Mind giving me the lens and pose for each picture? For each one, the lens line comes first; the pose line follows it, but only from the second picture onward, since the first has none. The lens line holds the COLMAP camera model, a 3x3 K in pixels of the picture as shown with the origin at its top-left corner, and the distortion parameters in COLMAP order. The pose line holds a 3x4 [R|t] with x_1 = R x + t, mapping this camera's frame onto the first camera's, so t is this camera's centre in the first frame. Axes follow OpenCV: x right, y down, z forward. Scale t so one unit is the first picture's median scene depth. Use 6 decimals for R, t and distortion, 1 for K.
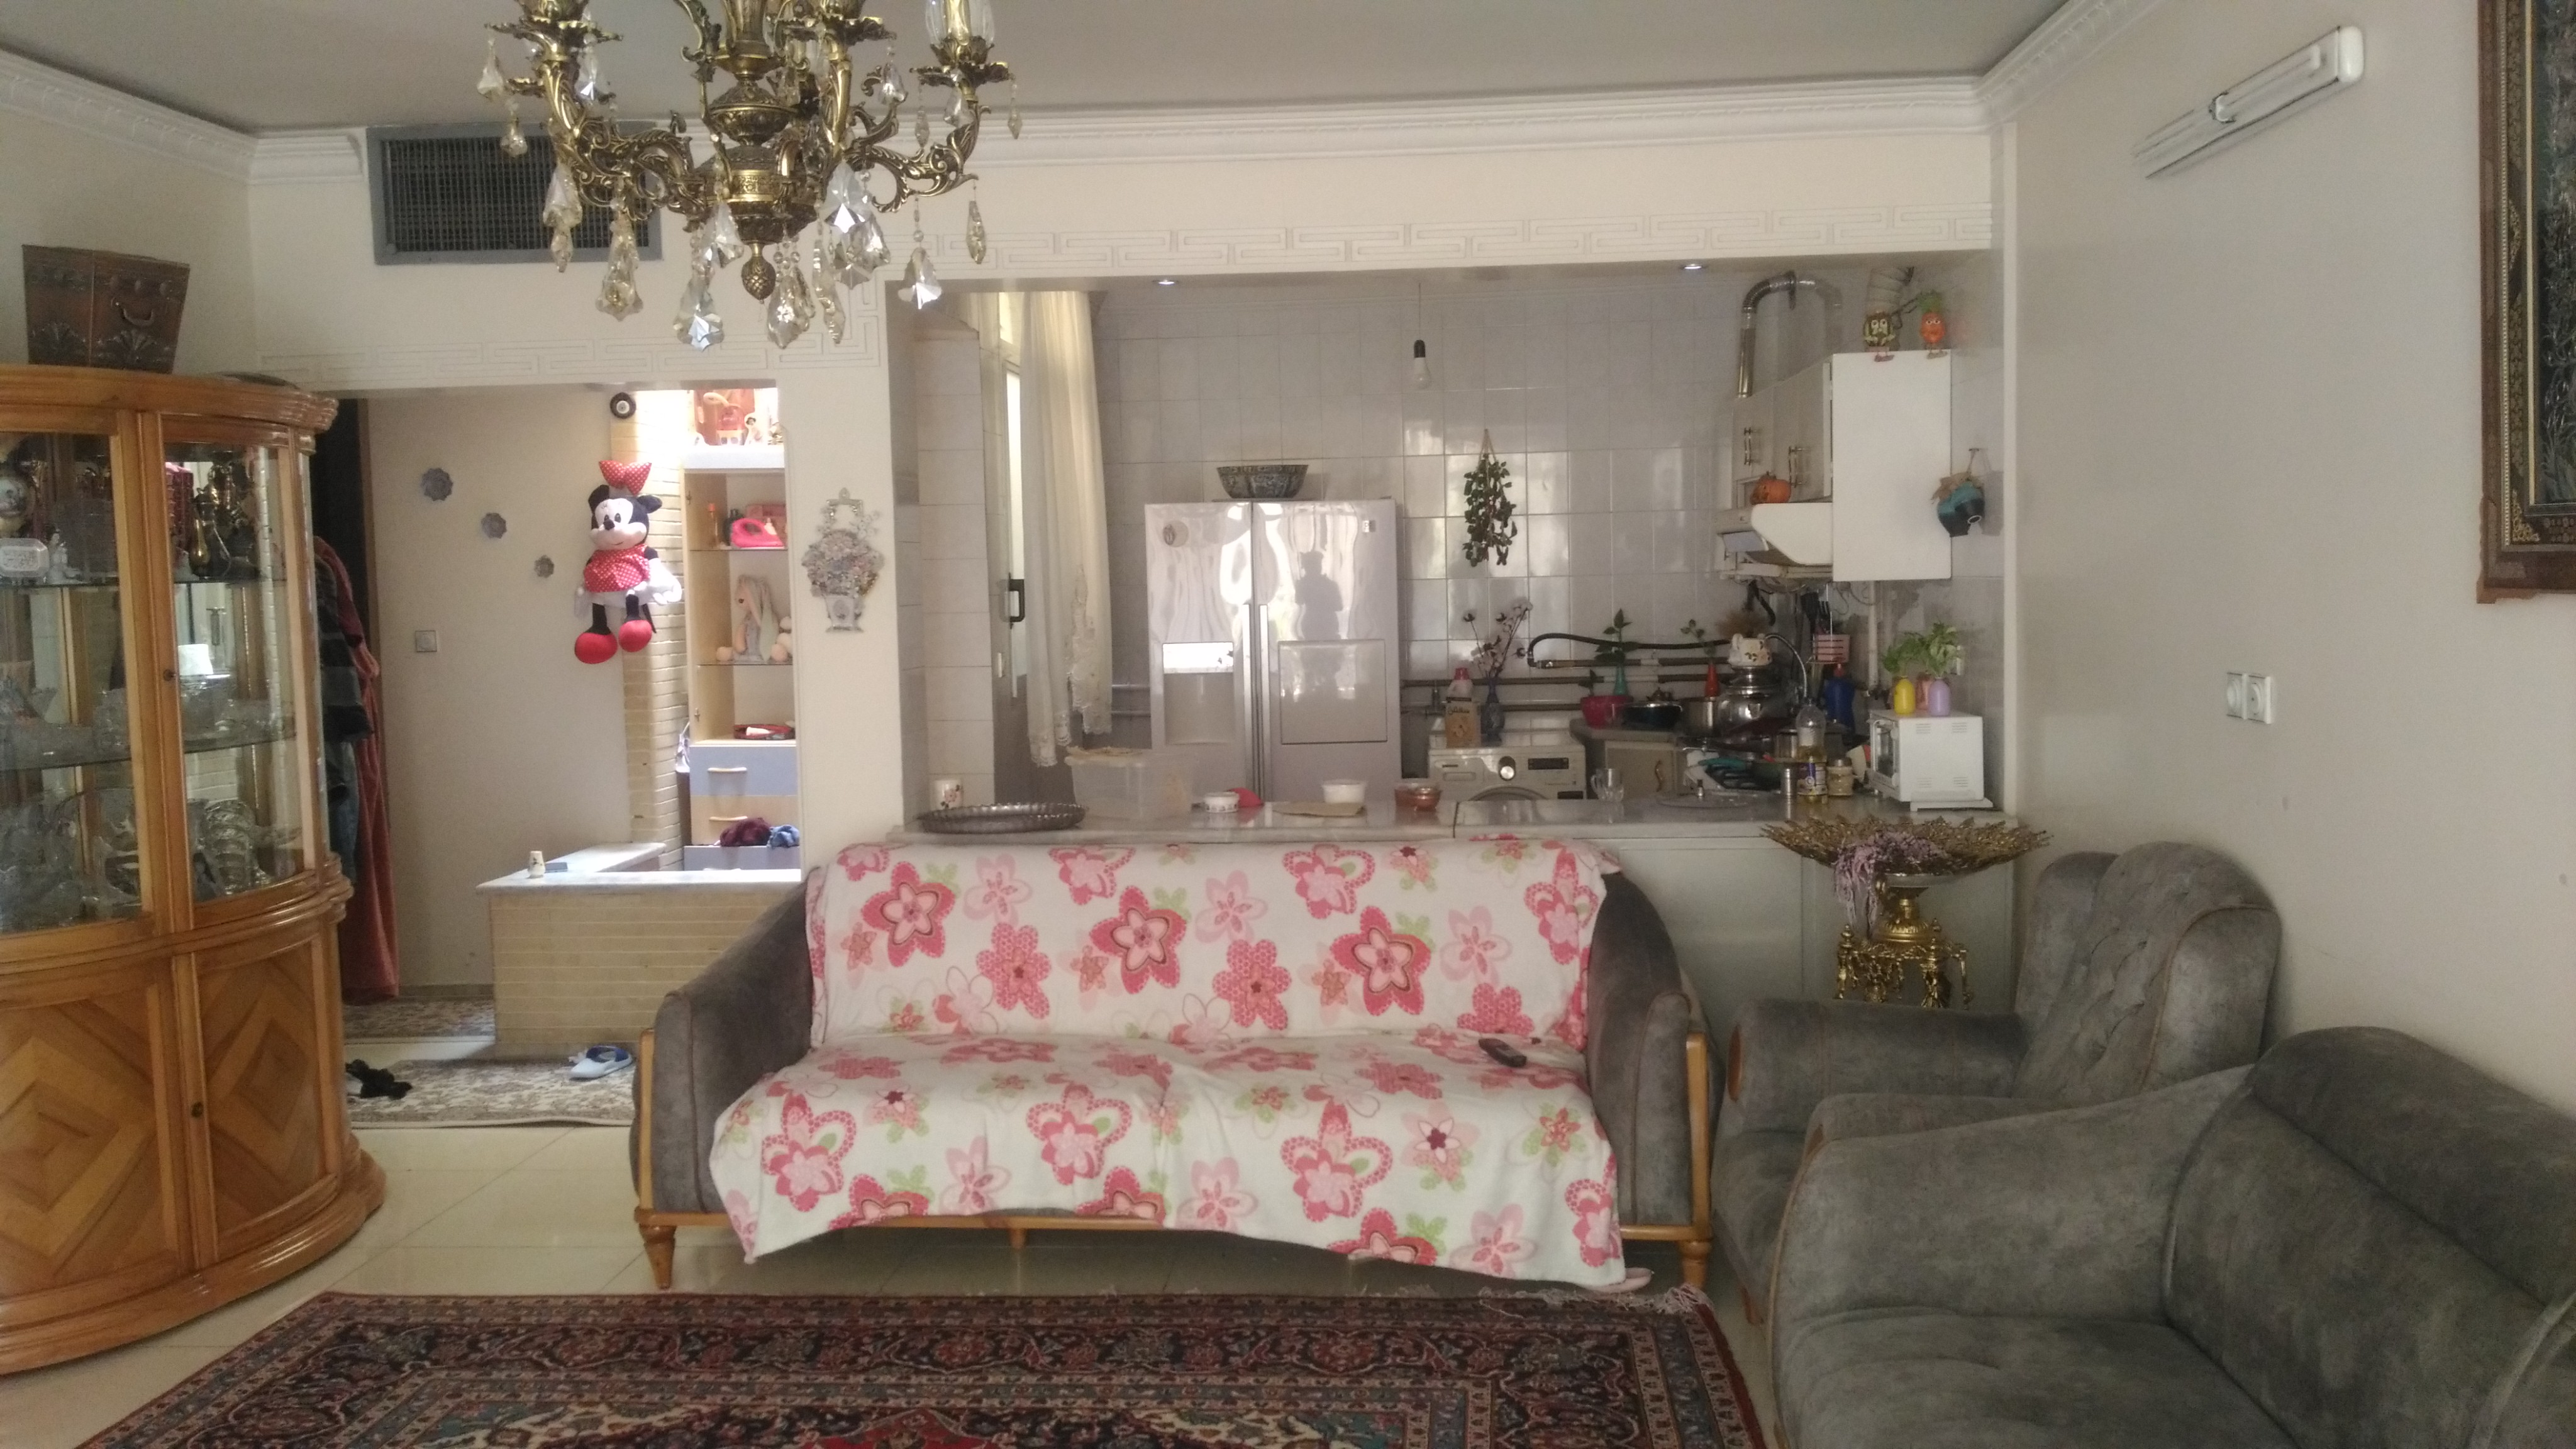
lens RADIAL K [[2028.7, 0, 1293.5], [0, 2028.7, 711.2], [0, 0, 1]] dist [0.082717, -0.130490]
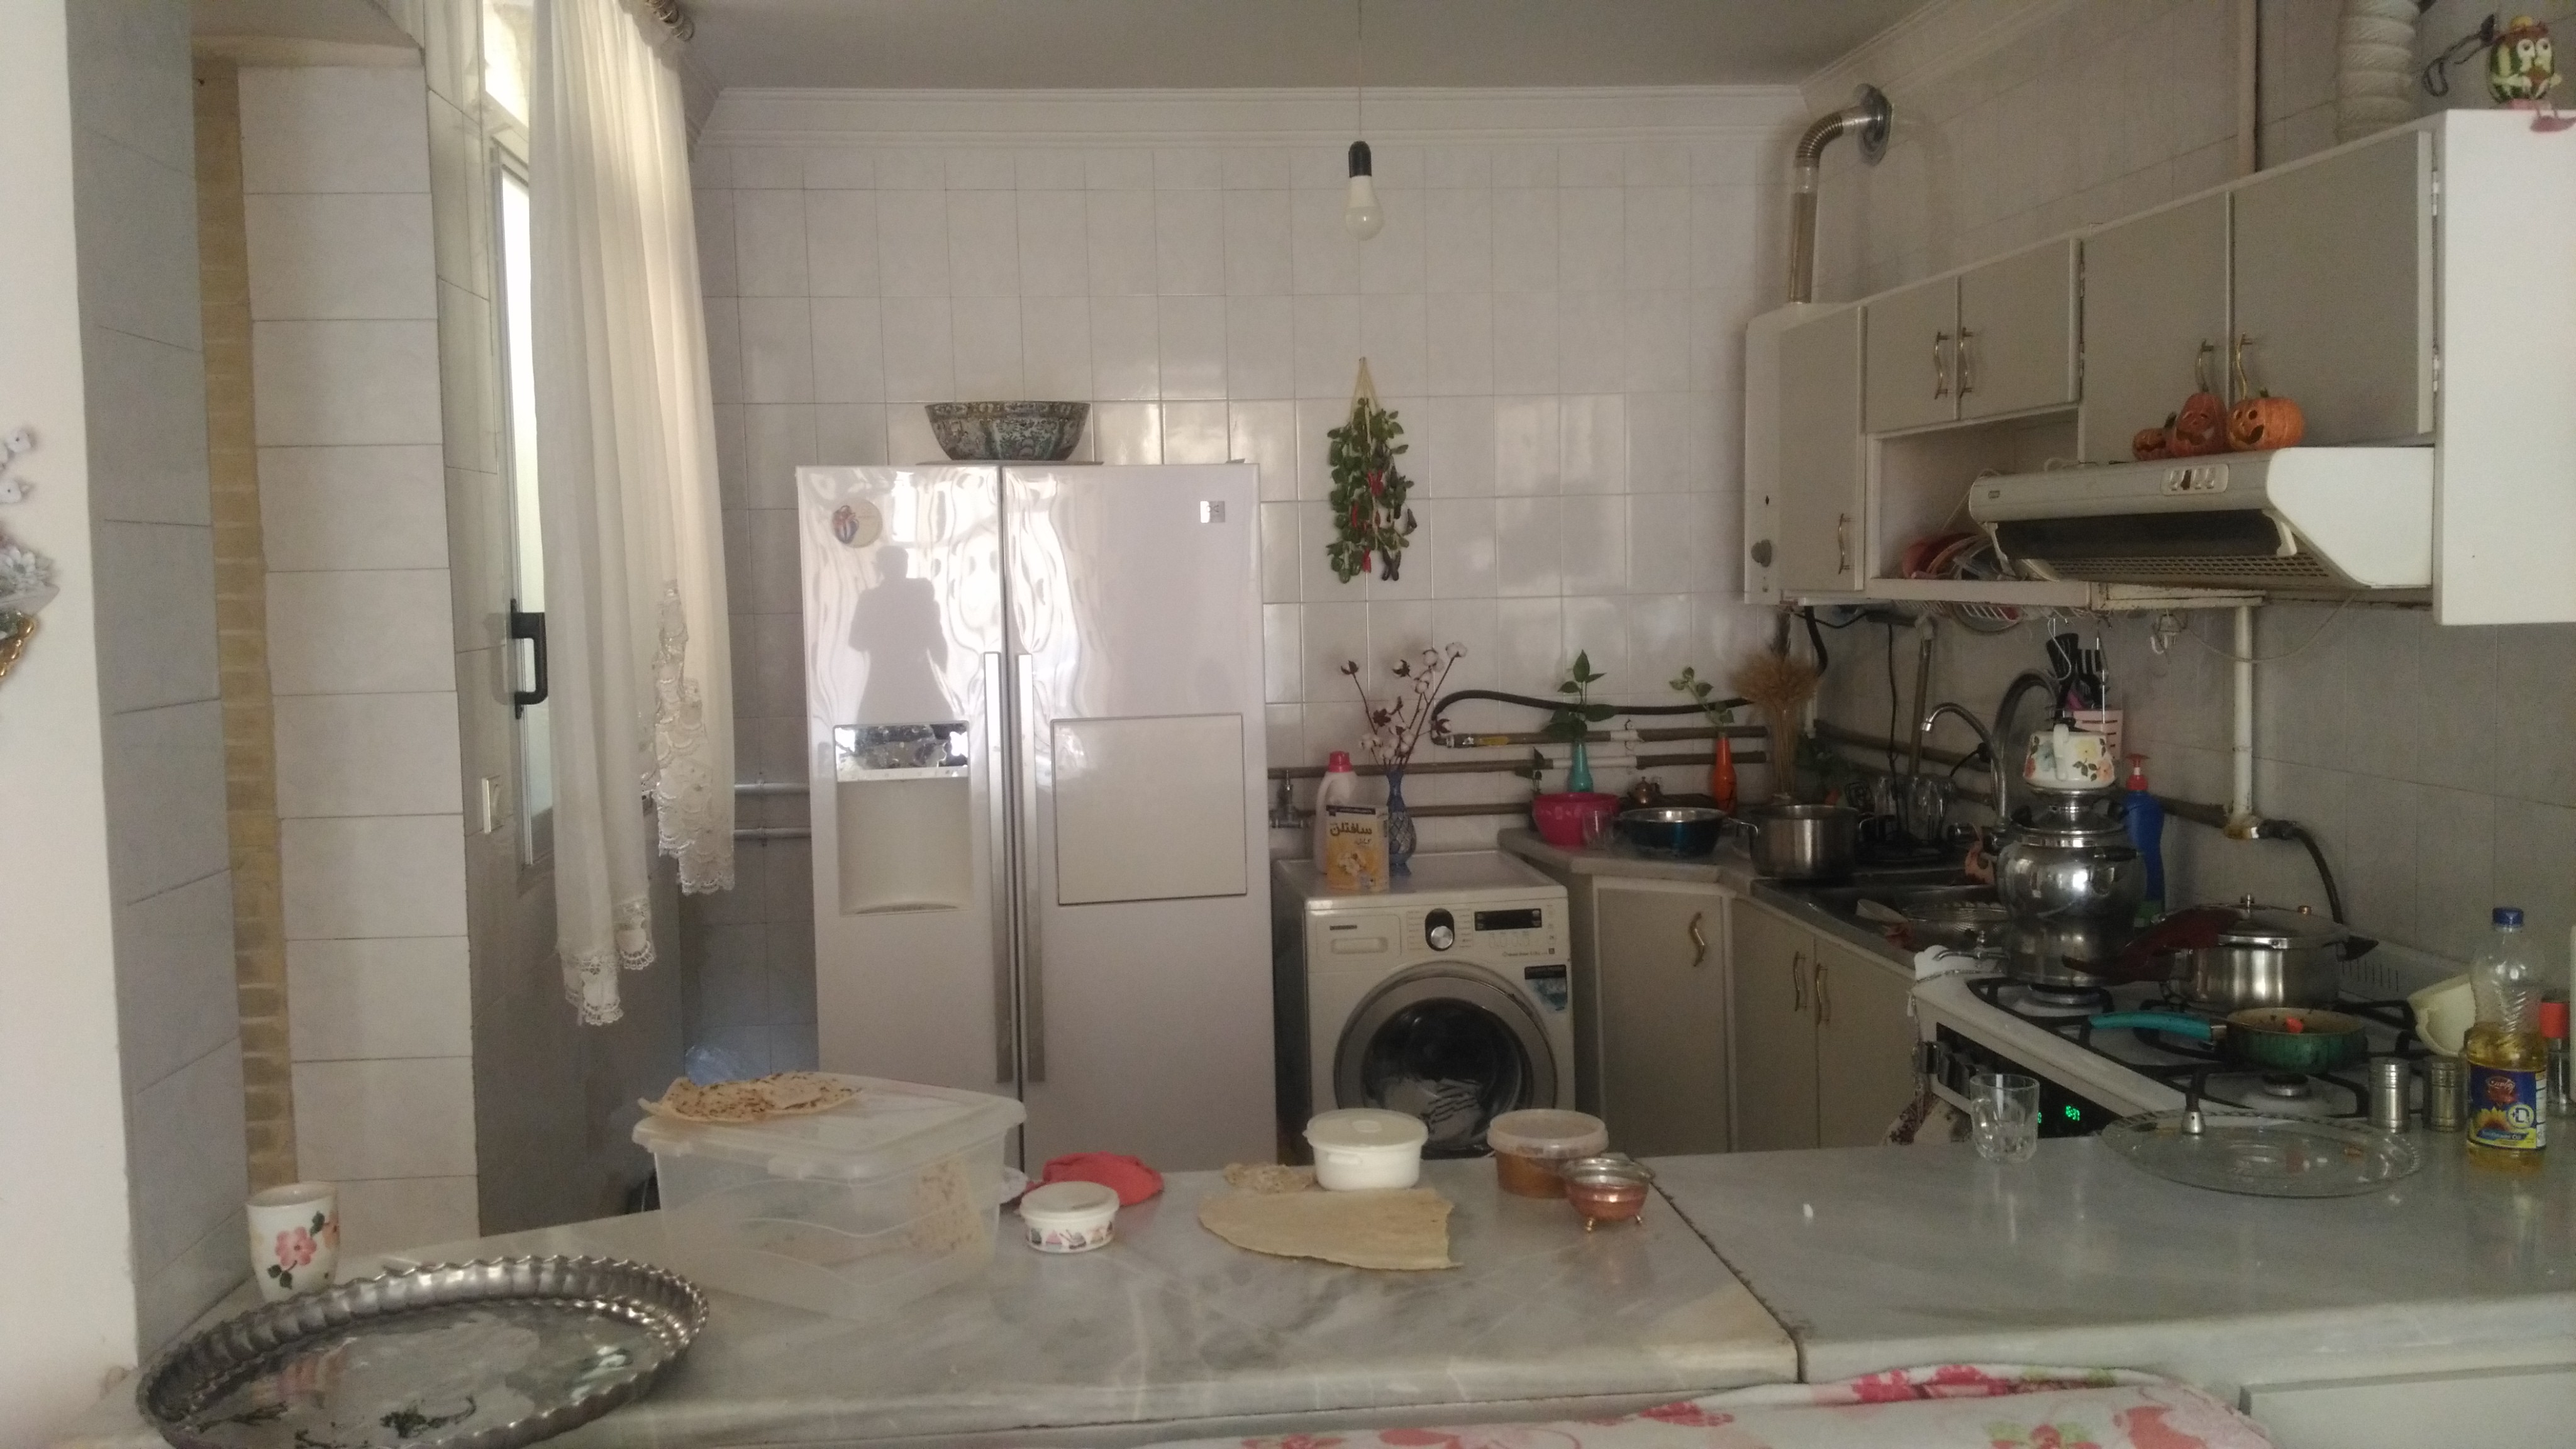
lens RADIAL K [[2028.7, 0, 1293.5], [0, 2028.7, 711.2], [0, 0, 1]] dist [0.082717, -0.130490]
pose [[0.981881, -0.011772, 0.189135, -0.045347], [0.012437, 0.999920, -0.002330, -0.033533], [-0.189092, 0.004640, 0.981948, 0.433024]]
